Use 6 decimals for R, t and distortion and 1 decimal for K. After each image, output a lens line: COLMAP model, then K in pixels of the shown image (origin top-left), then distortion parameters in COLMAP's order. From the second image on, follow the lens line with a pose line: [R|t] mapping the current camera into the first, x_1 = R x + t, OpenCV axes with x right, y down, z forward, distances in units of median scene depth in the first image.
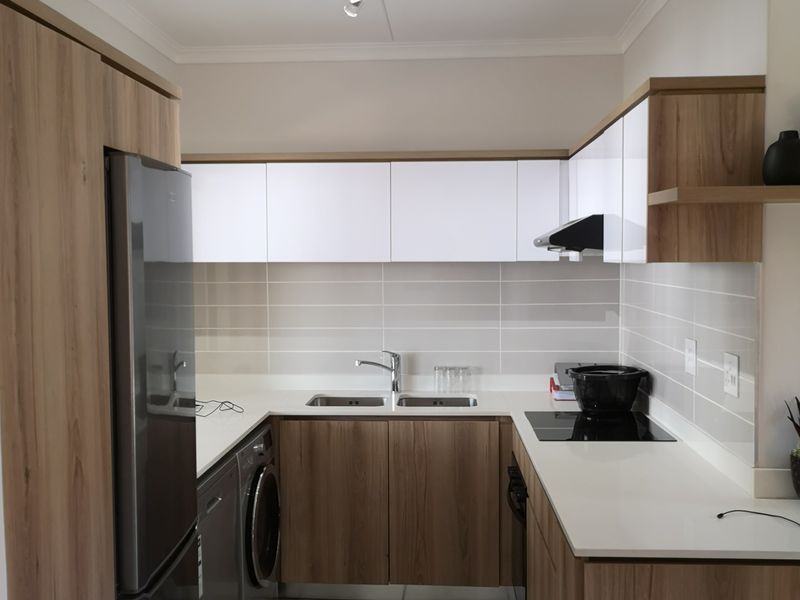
lens RADIAL K [[841.8, 0, 400.0], [0, 841.8, 305.0], [0, 0, 1]] dist [0.022504, 0.002998]
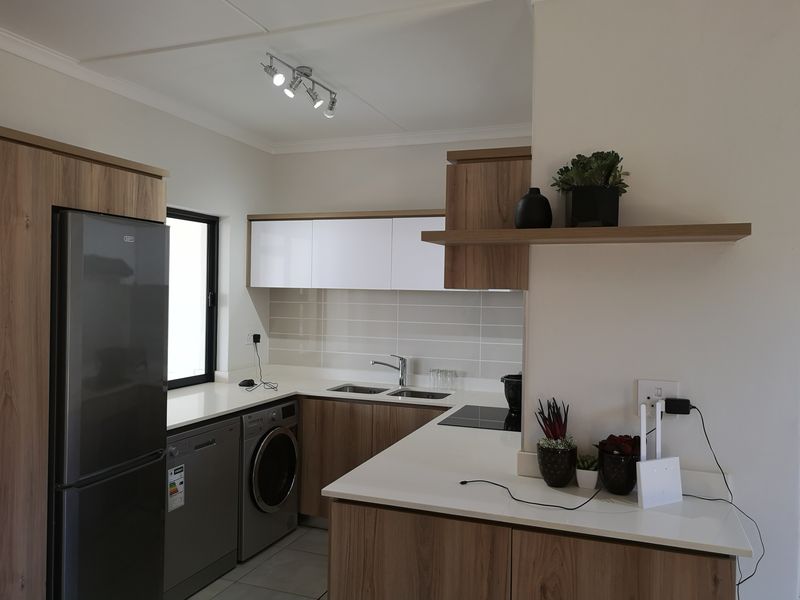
lens RADIAL K [[629.7, 0, 381.6], [0, 629.7, 297.8], [0, 0, 1]] dist [0.006595, 0.000849]
pose [[0.953047, 0.029242, -0.301407, 0.301823], [-0.044390, 0.998065, -0.043529, 0.007561], [0.299551, 0.054865, 0.952501, 0.014129]]
